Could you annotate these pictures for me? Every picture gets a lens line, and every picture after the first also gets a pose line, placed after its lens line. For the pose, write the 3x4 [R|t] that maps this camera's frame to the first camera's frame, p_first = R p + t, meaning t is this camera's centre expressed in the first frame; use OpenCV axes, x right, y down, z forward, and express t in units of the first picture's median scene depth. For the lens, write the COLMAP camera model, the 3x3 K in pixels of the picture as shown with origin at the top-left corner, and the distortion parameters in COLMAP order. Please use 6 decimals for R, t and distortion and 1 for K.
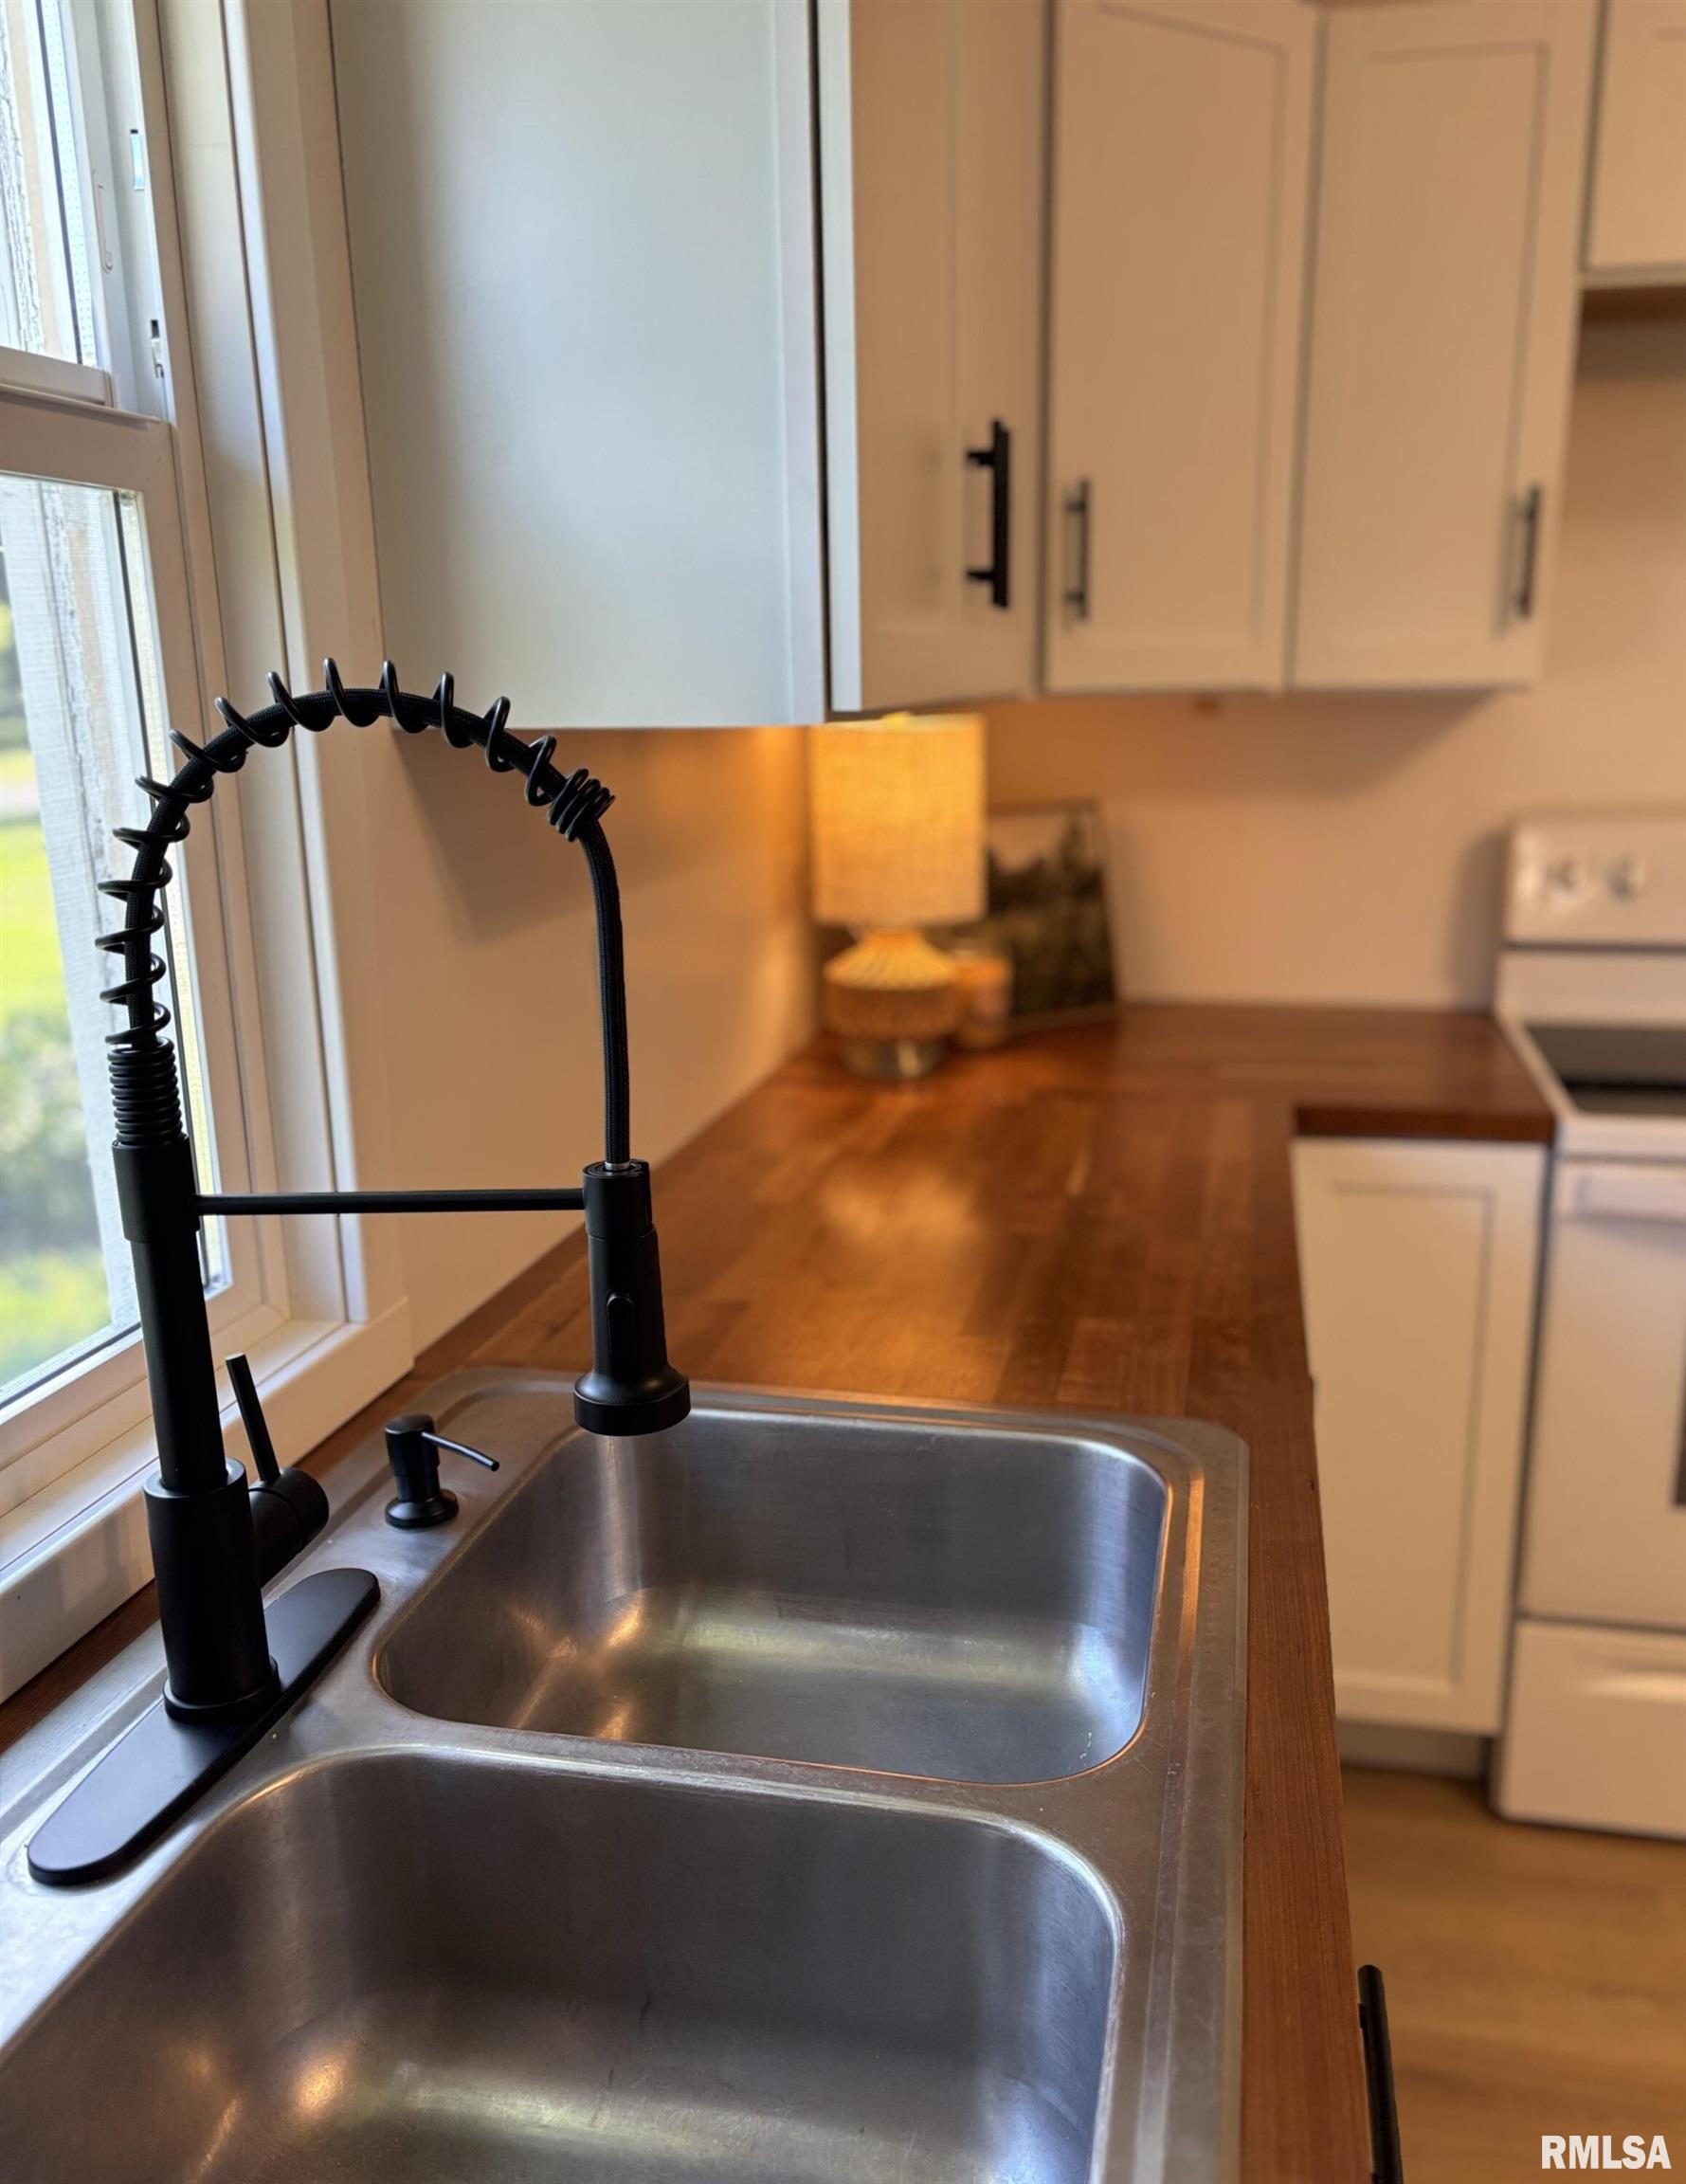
lens RADIAL K [[1786.8, 0, 897.8], [0, 1786.8, 1154.5], [0, 0, 1]] dist [0.004992, 0.004292]
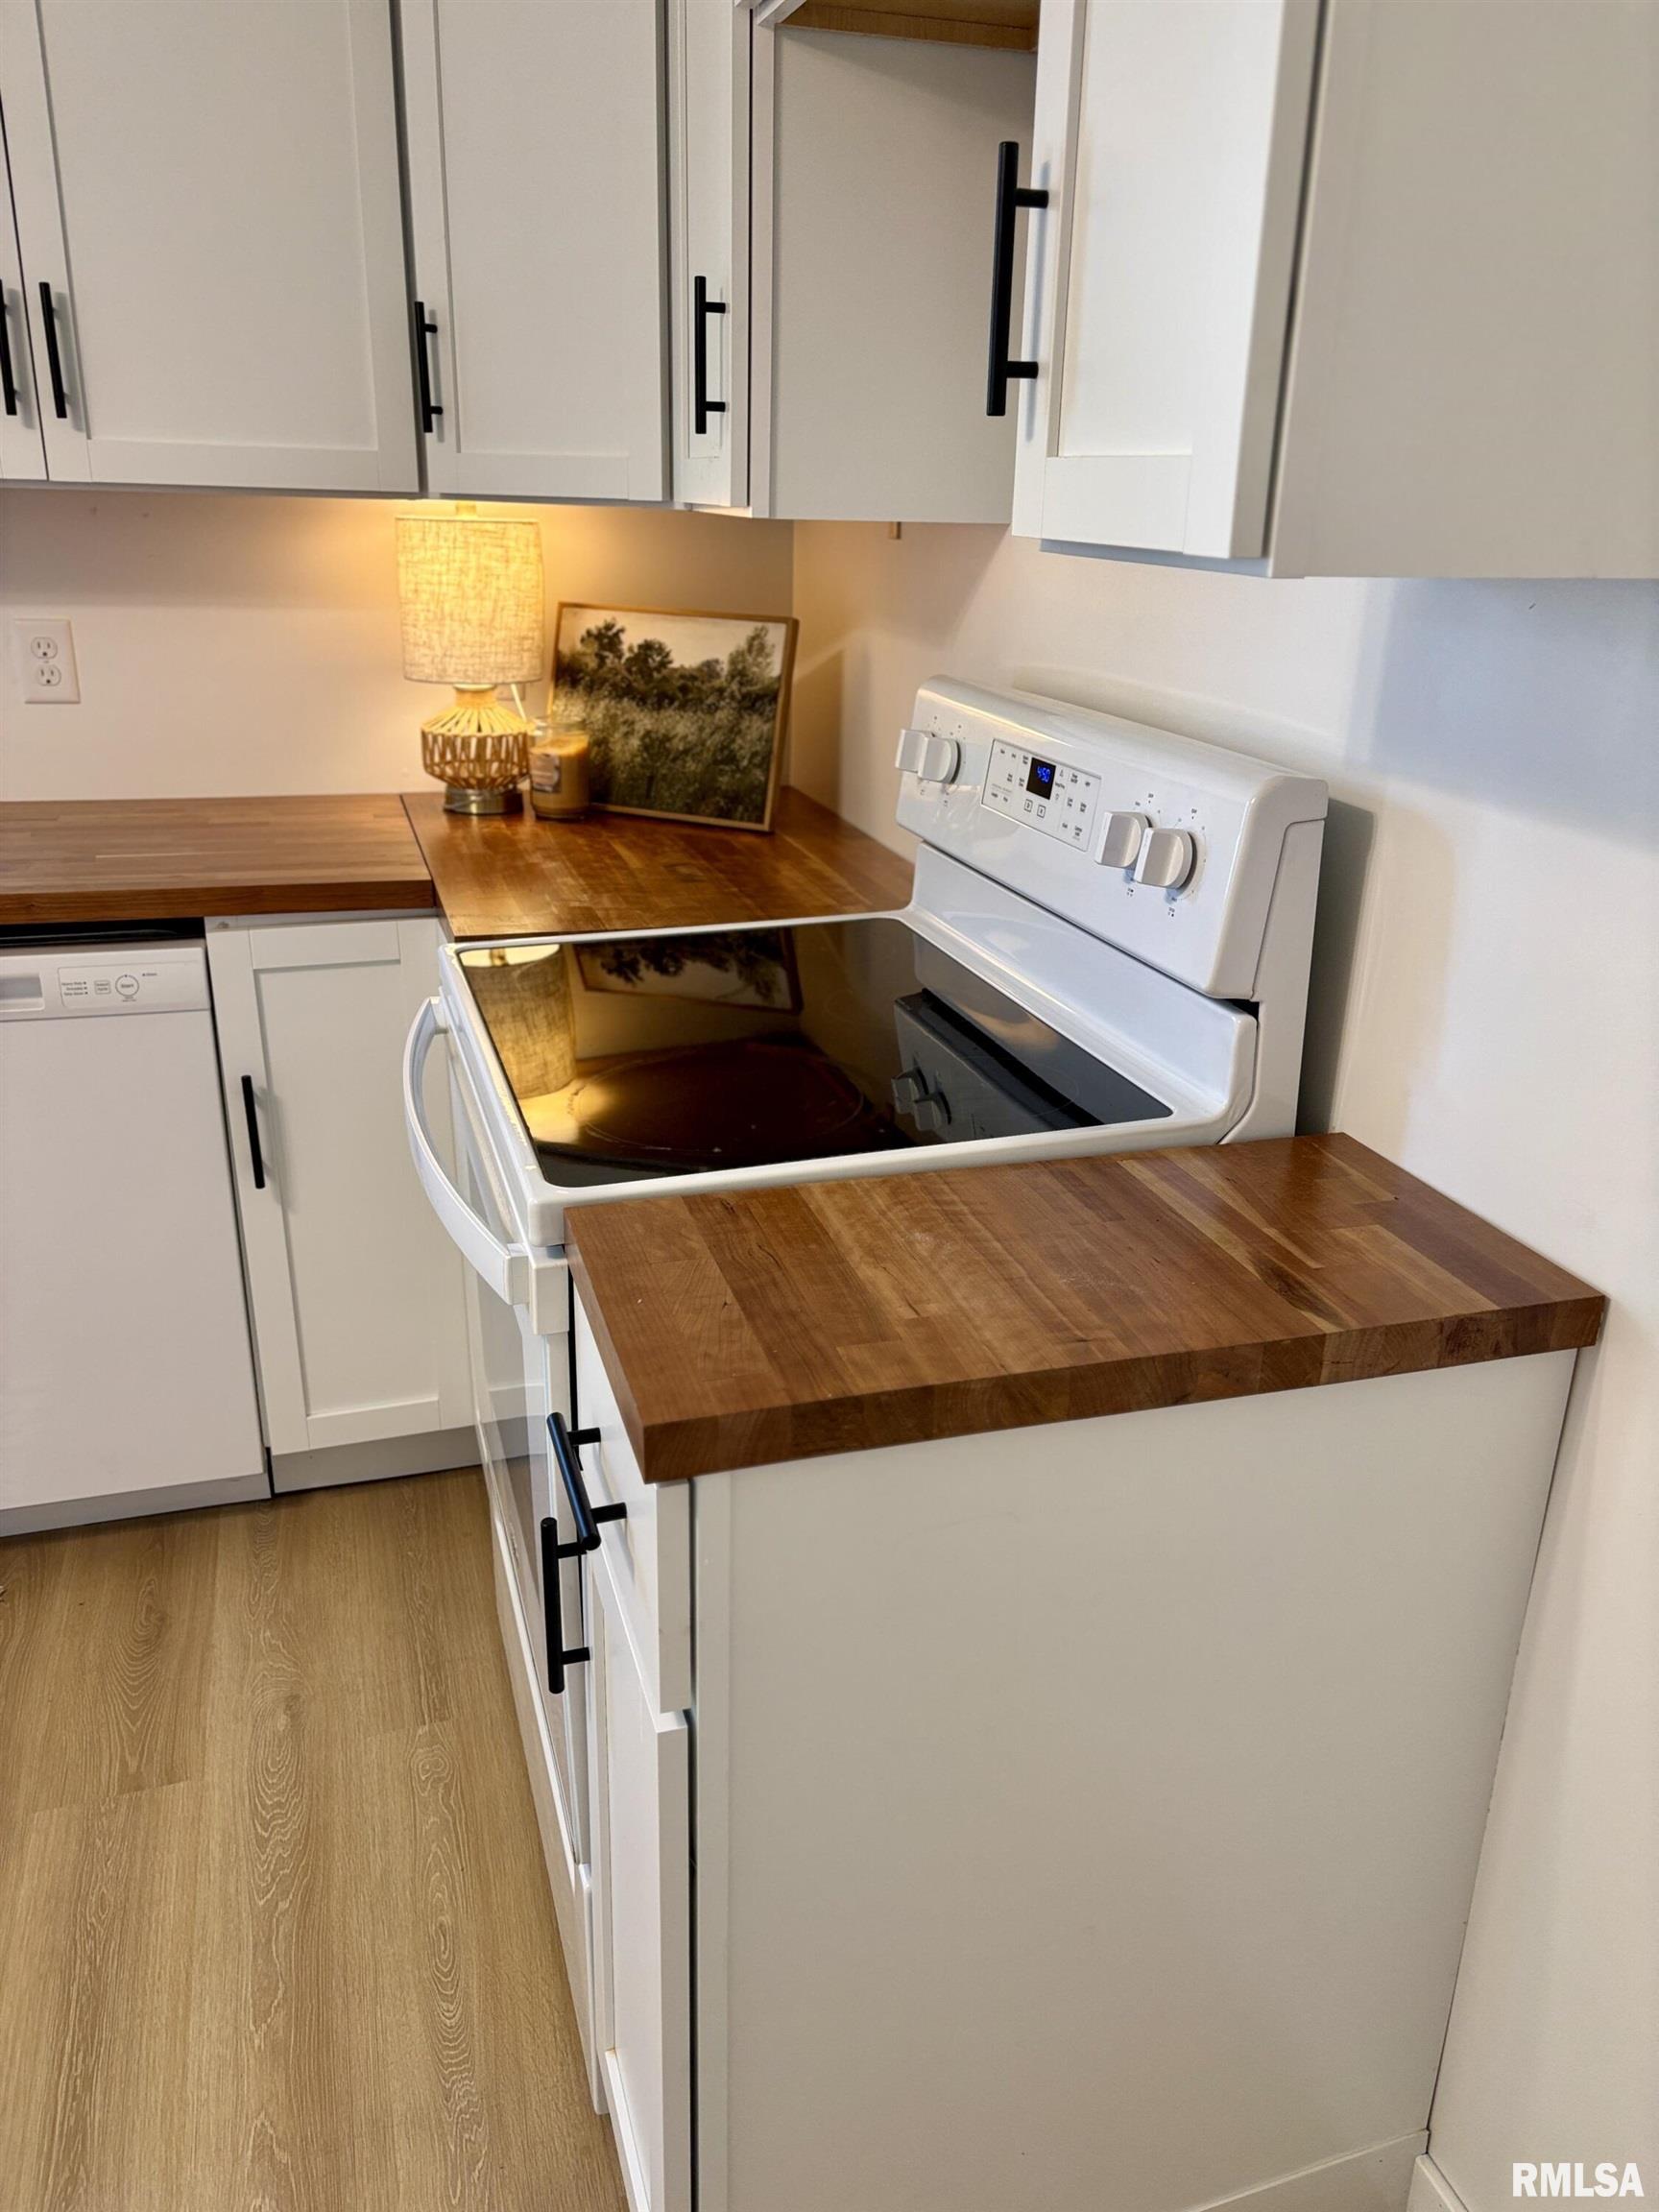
lens RADIAL K [[1749.5, 0, 828.0], [0, 1749.5, 1164.8], [0, 0, 1]] dist [0.056532, -0.001774]
pose [[0.489620, 0.341714, -0.802187, 1.902647], [-0.255835, 0.935815, 0.242486, -0.284039], [0.833559, 0.086501, 0.545616, 0.920737]]
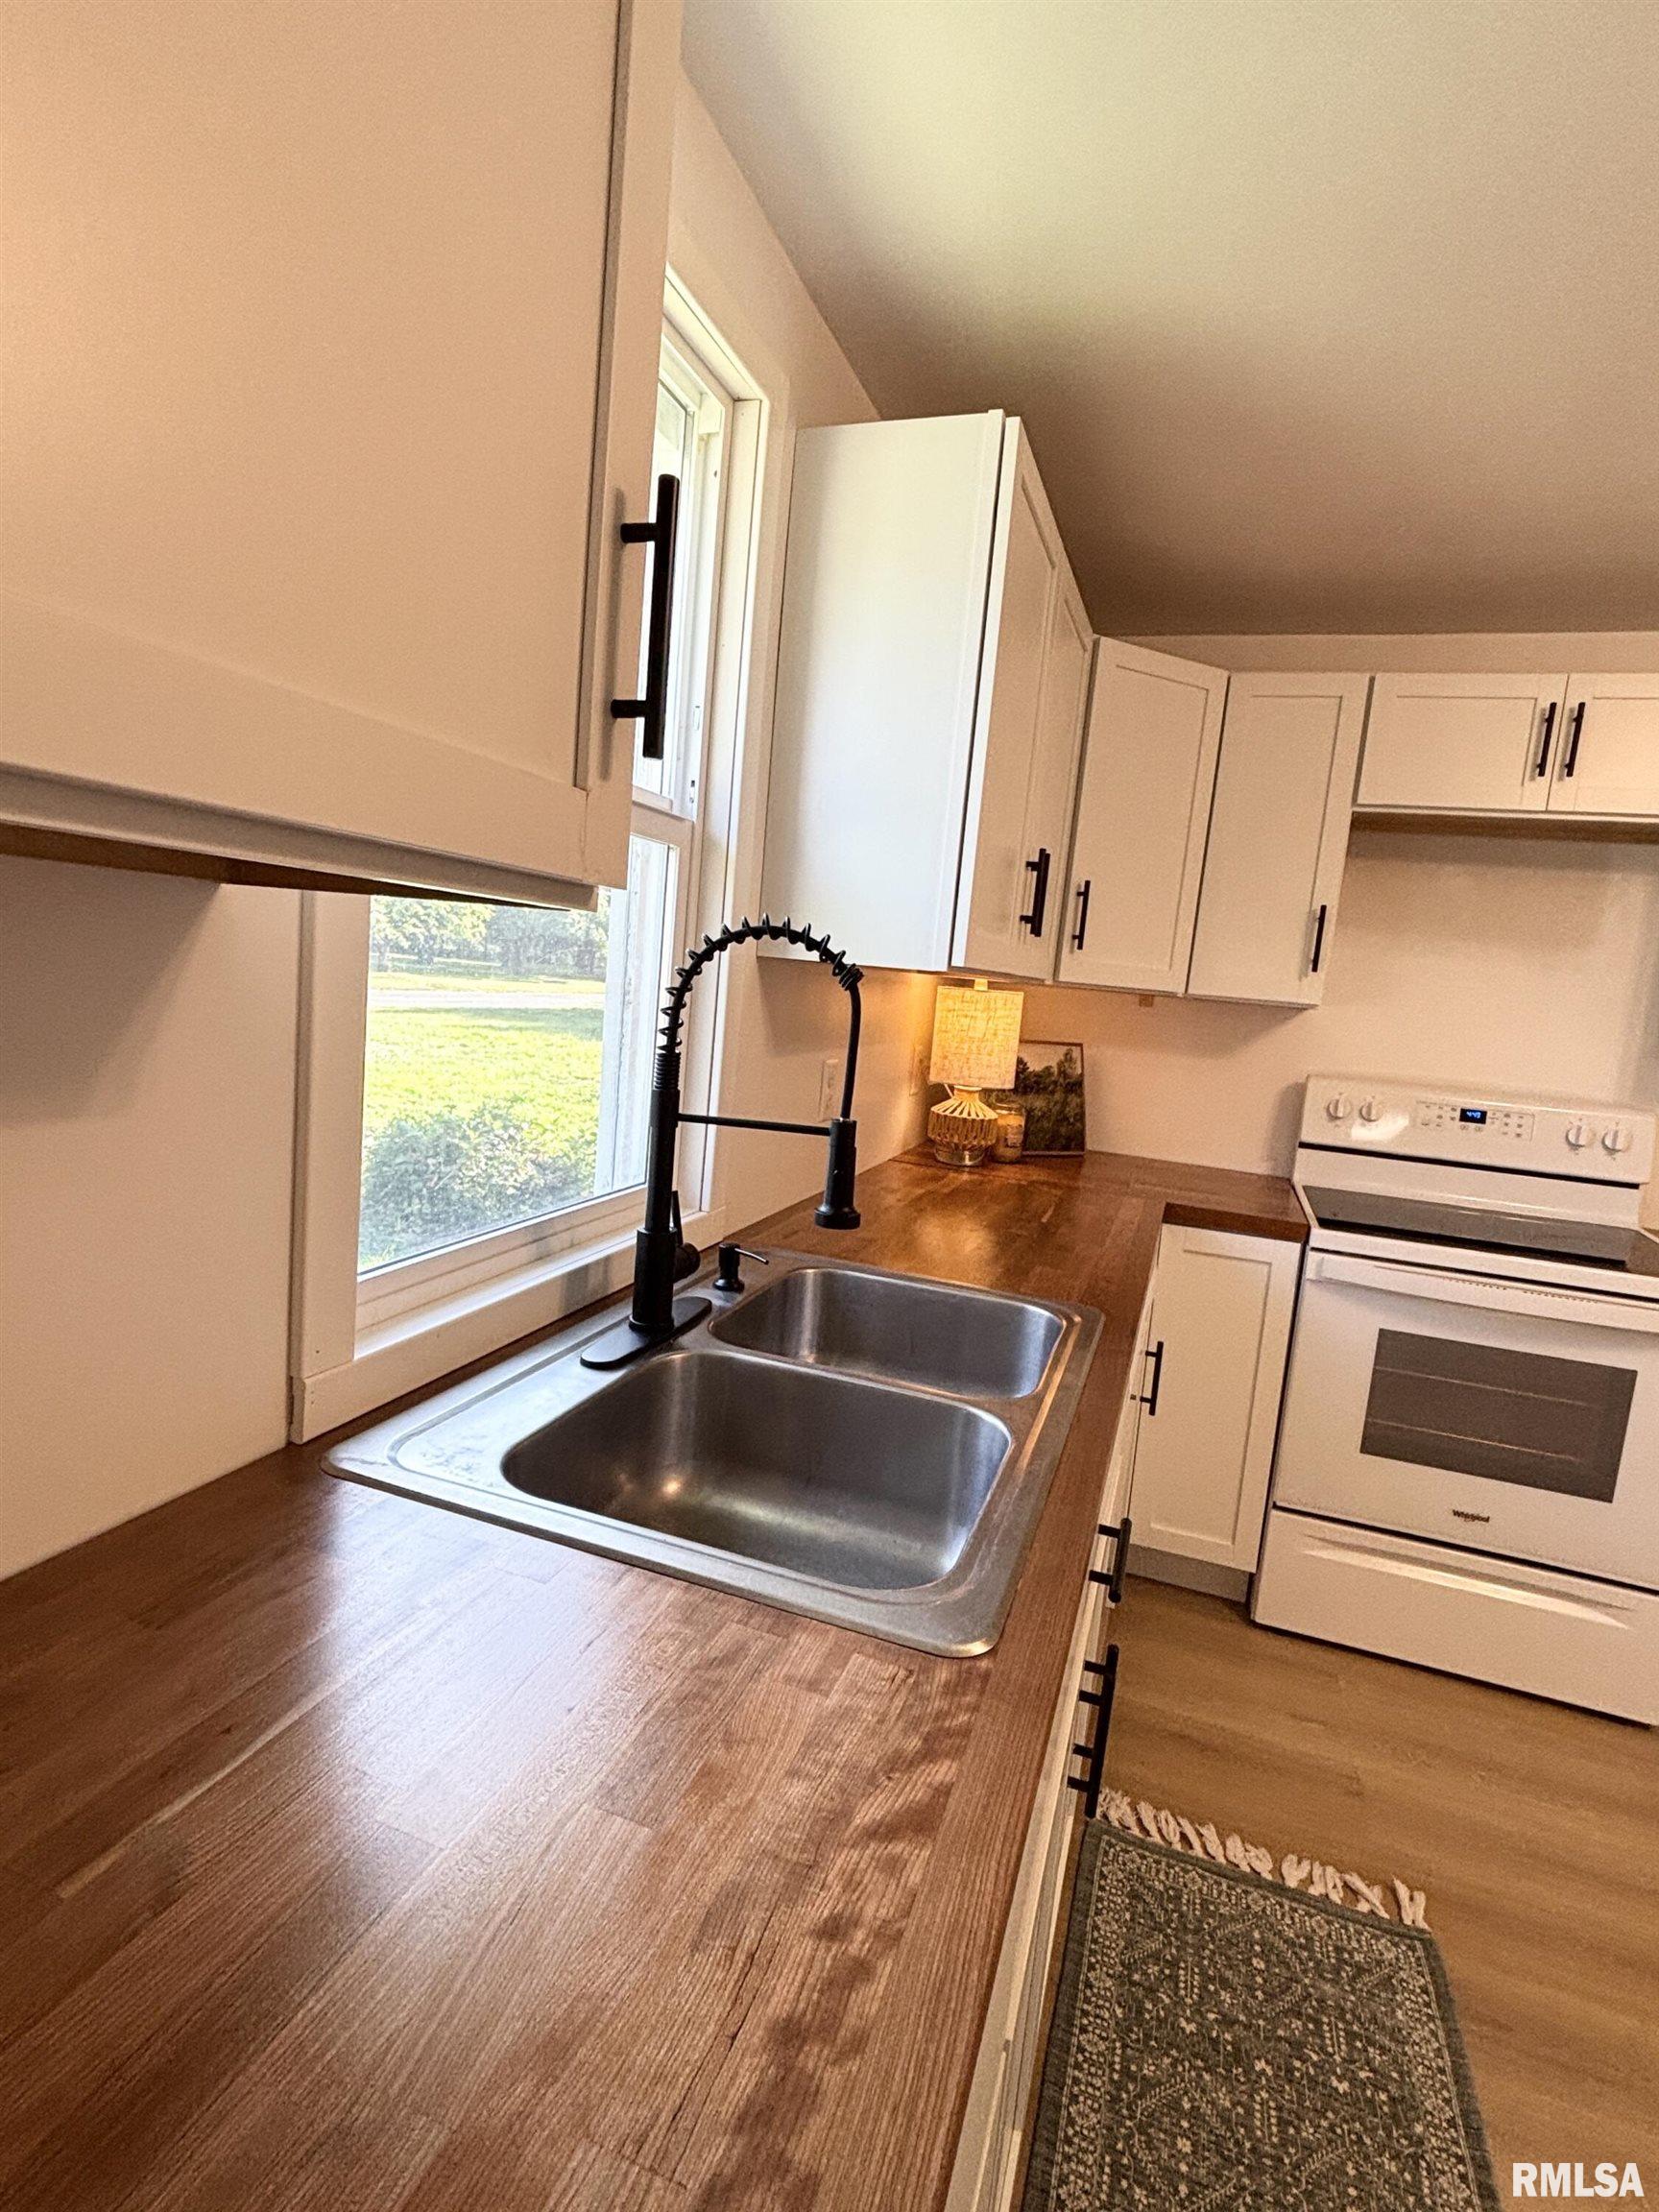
lens RADIAL K [[1083.8, 0, 857.4], [0, 1083.8, 1111.8], [0, 0, 1]] dist [-0.000713, 0.000015]
pose [[0.987603, 0.115469, -0.106333, 0.011194], [-0.129133, 0.982784, -0.132138, 0.108026], [0.089245, 0.144231, 0.985511, -0.277006]]
